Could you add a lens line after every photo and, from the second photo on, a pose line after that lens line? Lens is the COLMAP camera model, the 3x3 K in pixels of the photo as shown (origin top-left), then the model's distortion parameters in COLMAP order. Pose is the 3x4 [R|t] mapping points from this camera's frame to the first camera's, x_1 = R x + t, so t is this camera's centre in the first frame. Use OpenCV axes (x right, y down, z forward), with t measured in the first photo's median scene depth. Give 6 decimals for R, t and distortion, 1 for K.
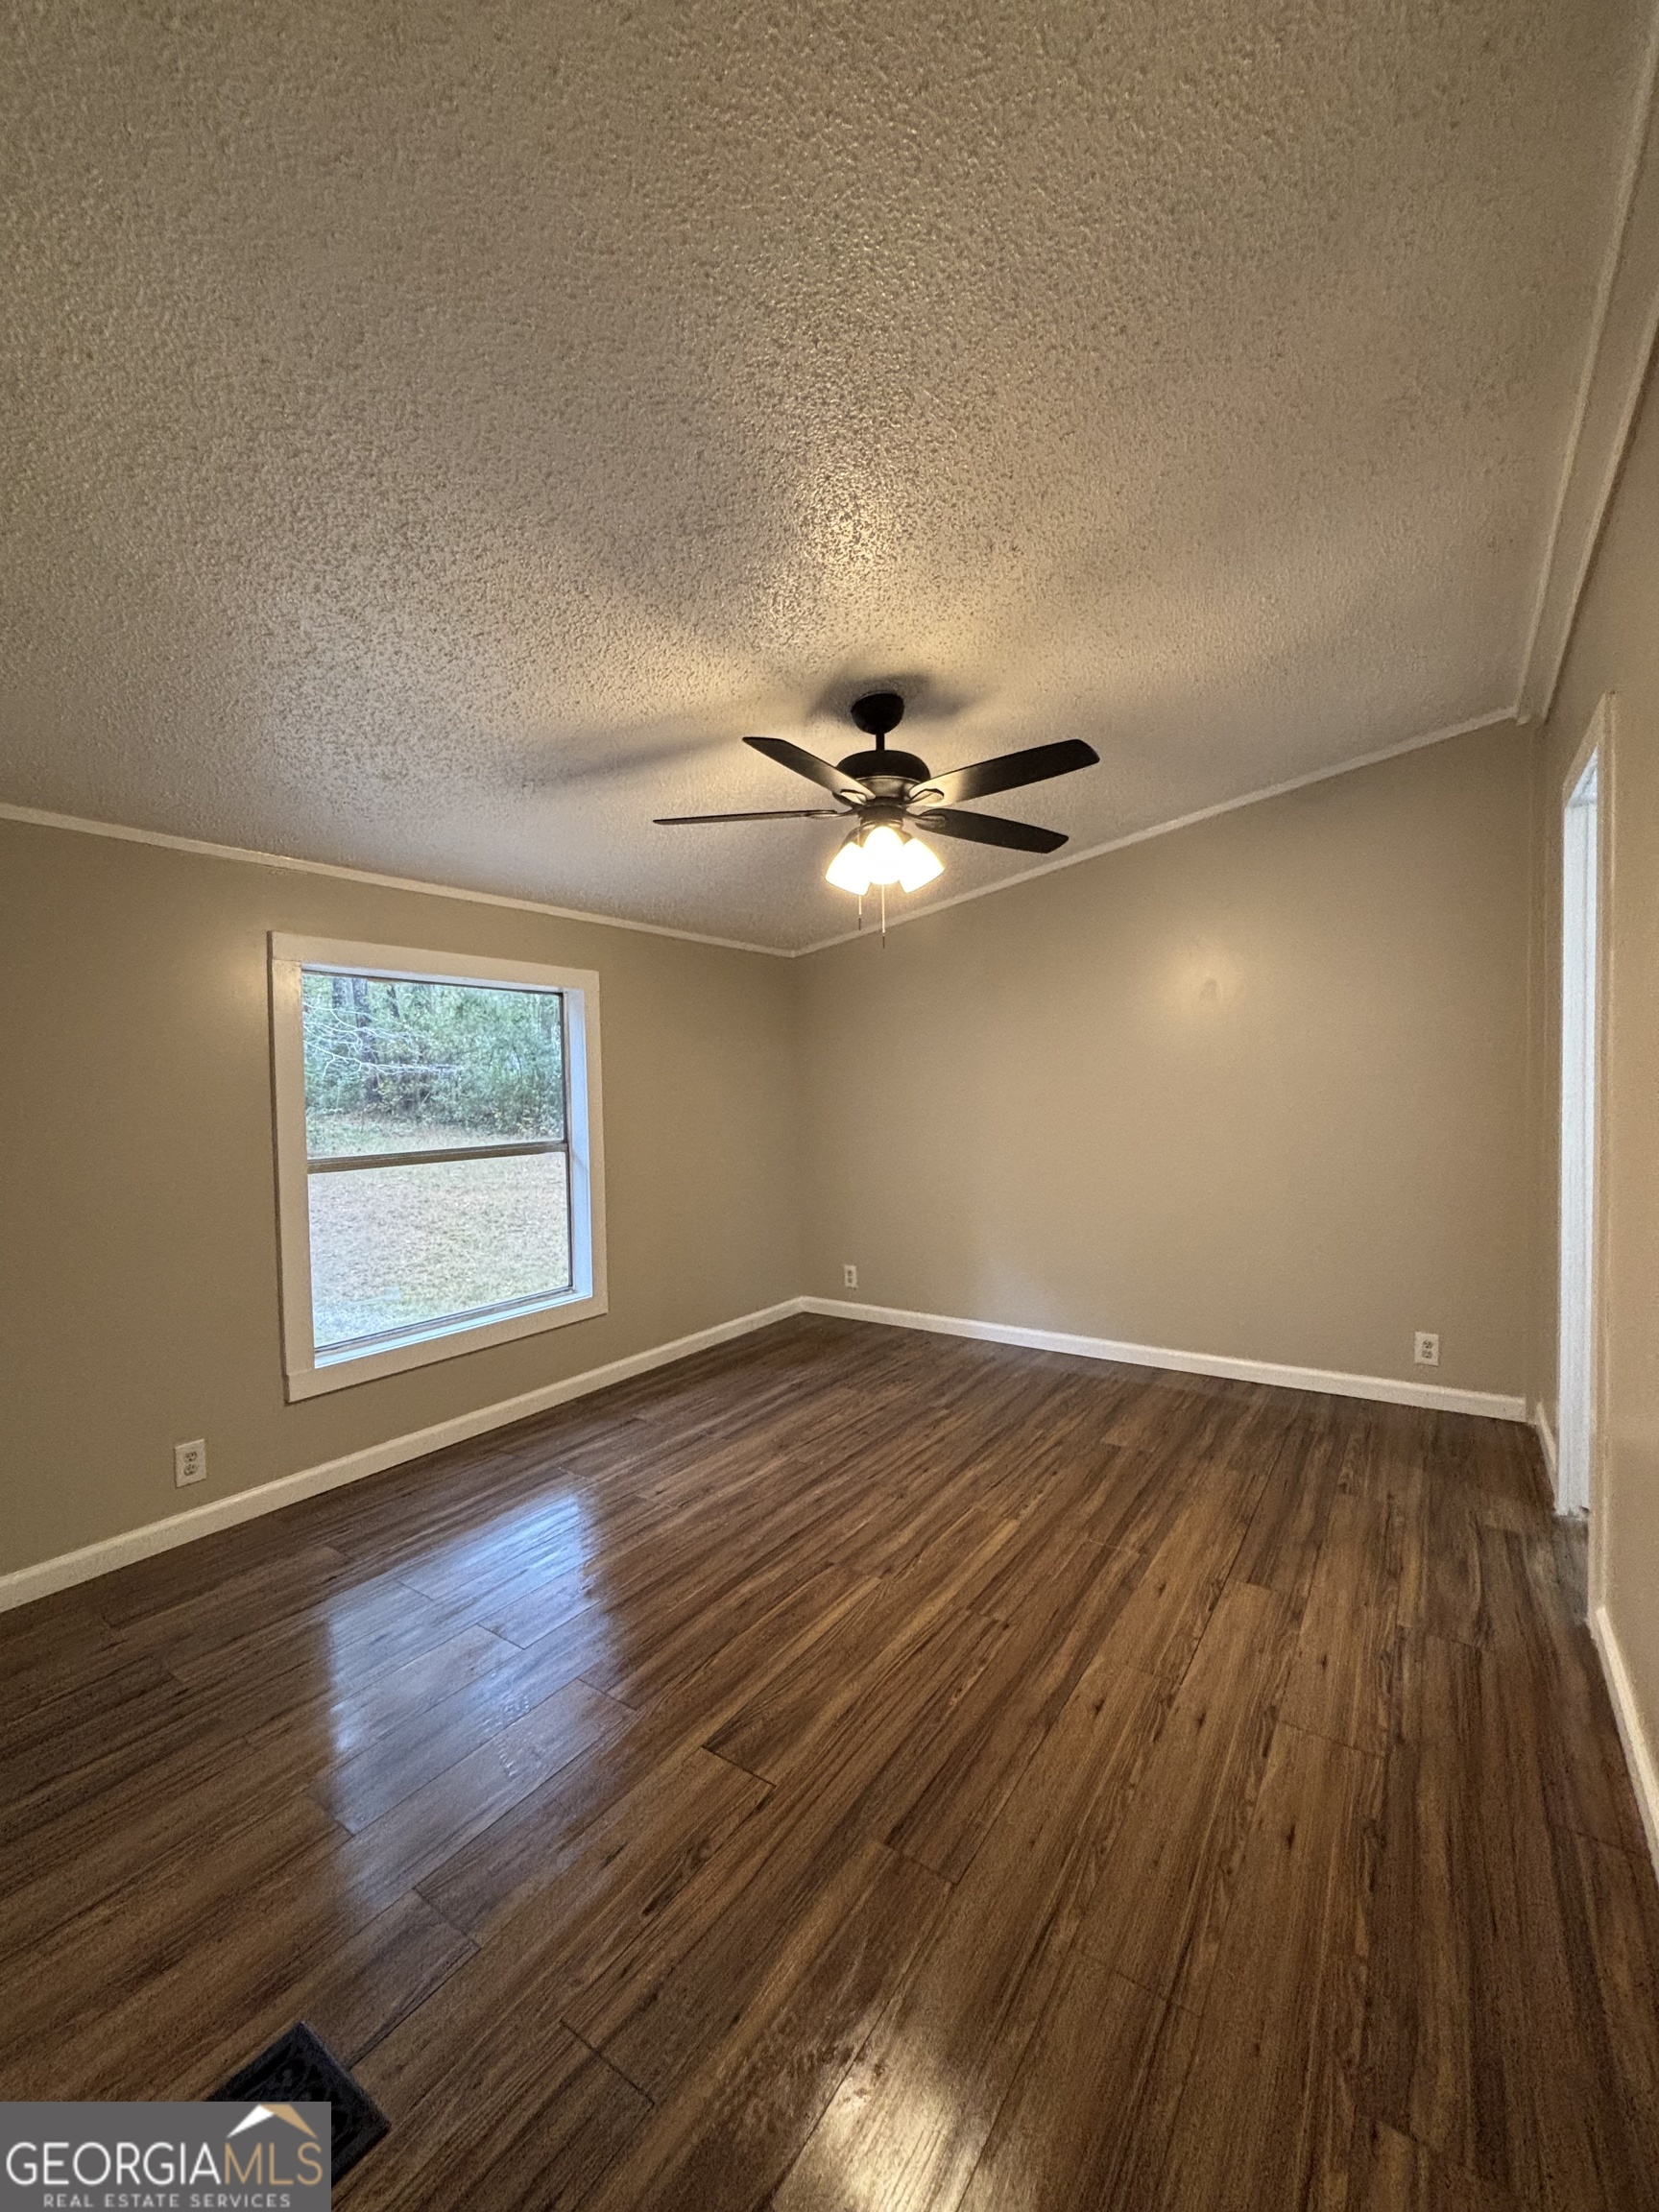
lens RADIAL K [[905.6, 0, 839.9], [0, 905.6, 1104.5], [0, 0, 1]] dist [0.015994, -0.000096]
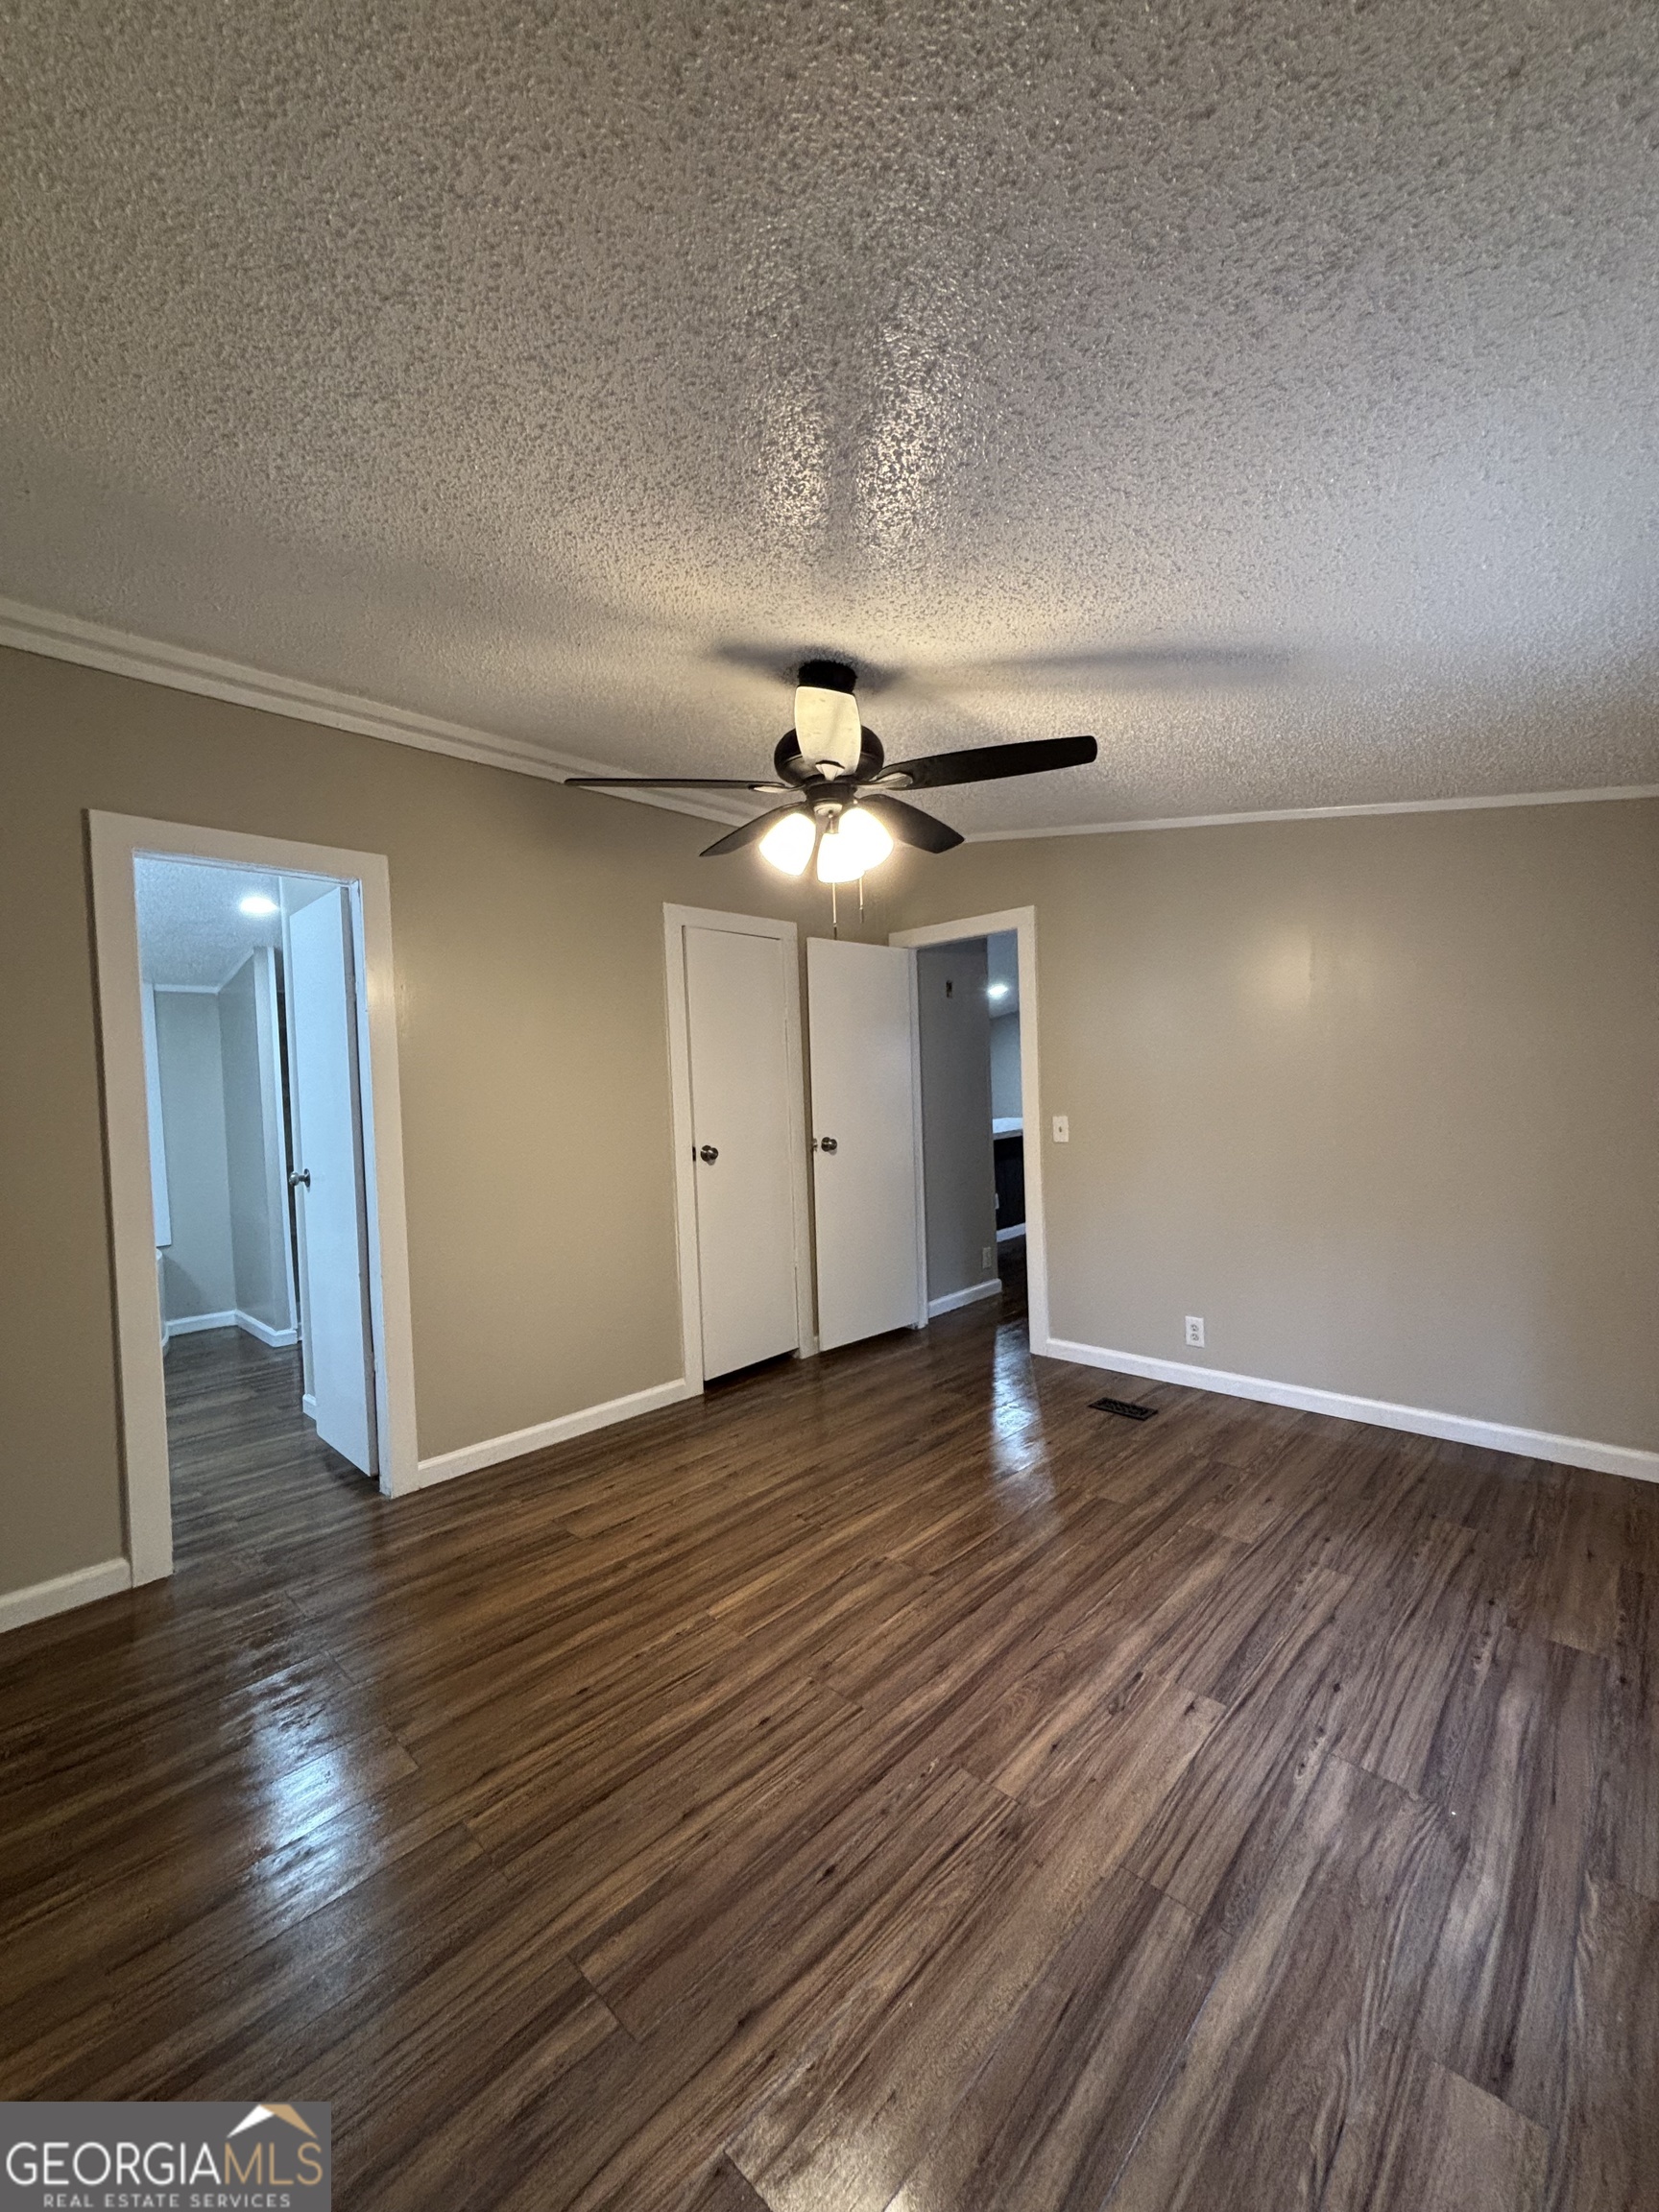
lens RADIAL K [[890.0, 0, 834.2], [0, 890.0, 1107.1], [0, 0, 1]] dist [-0.001345, 0.000244]
pose [[-0.984666, 0.052463, 0.166376, -0.076797], [0.060440, 0.997235, 0.043244, -0.036860], [-0.163647, 0.052637, -0.985114, 1.626335]]
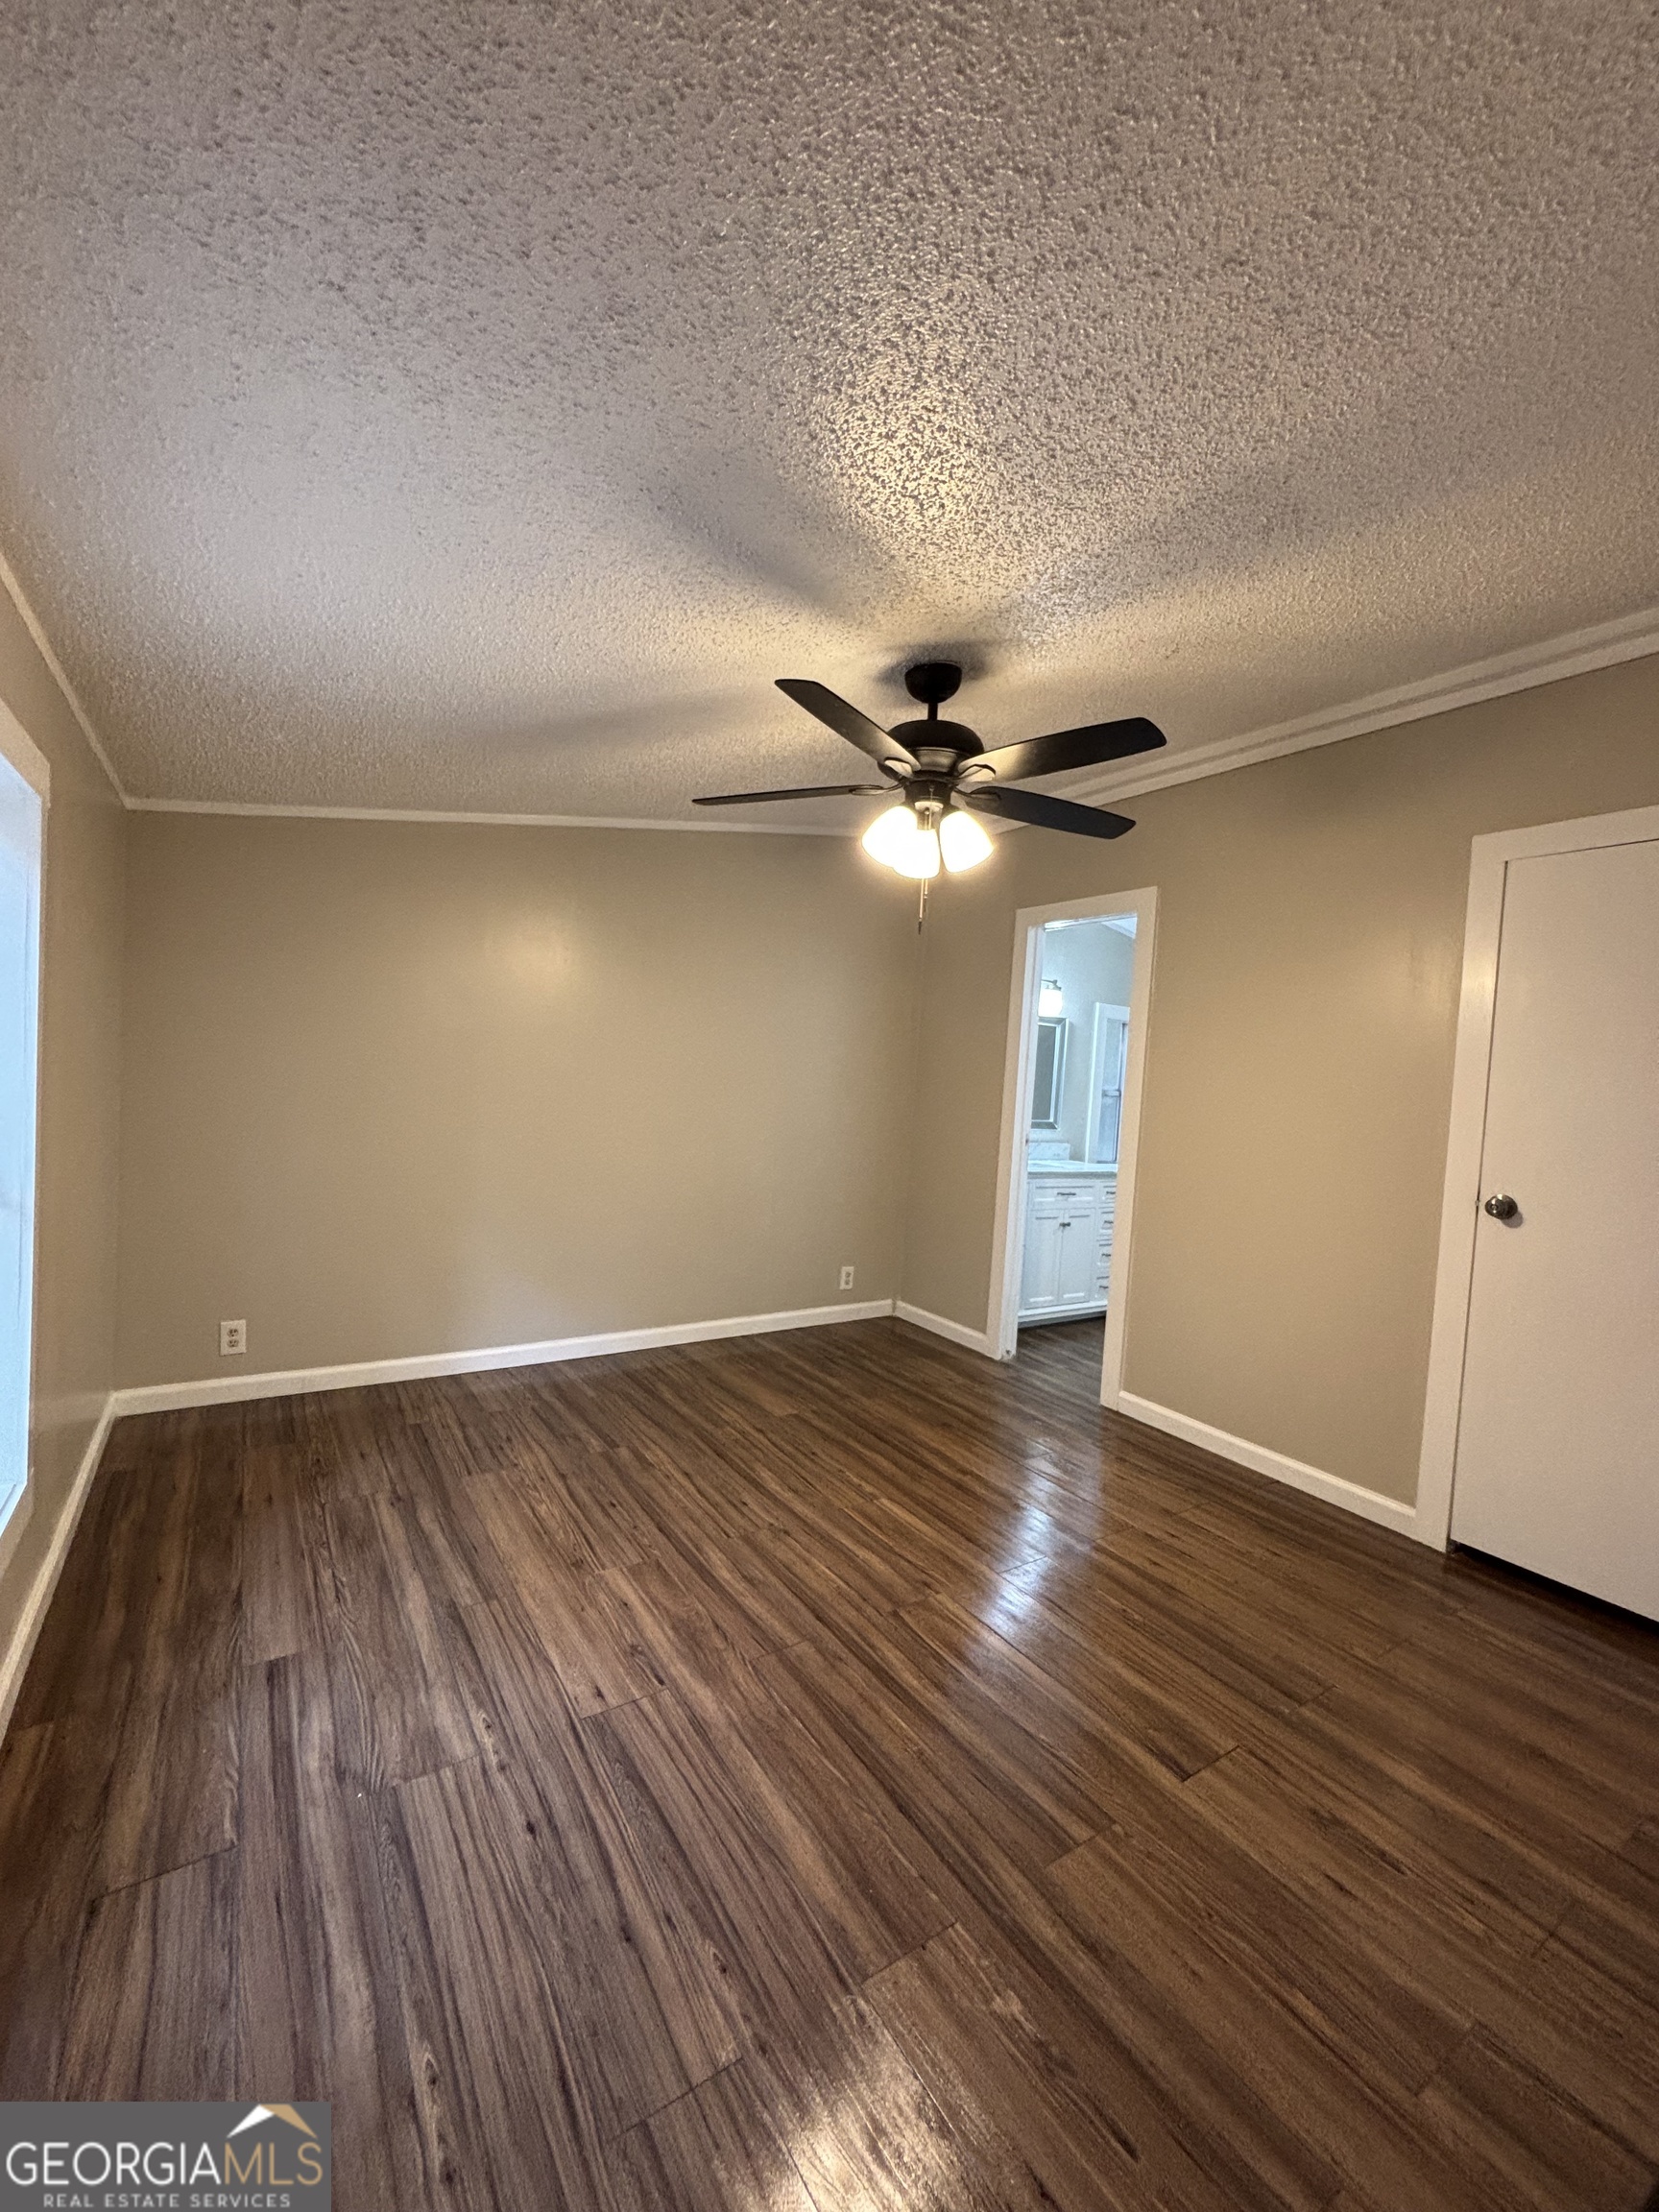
lens RADIAL K [[890.0, 0, 834.2], [0, 890.0, 1107.1], [0, 0, 1]] dist [-0.001345, 0.000244]
pose [[0.381579, 0.007787, 0.924304, -0.713292], [-0.042184, 0.999069, 0.008998, 0.000664], [-0.923373, -0.042424, 0.381552, 0.622949]]
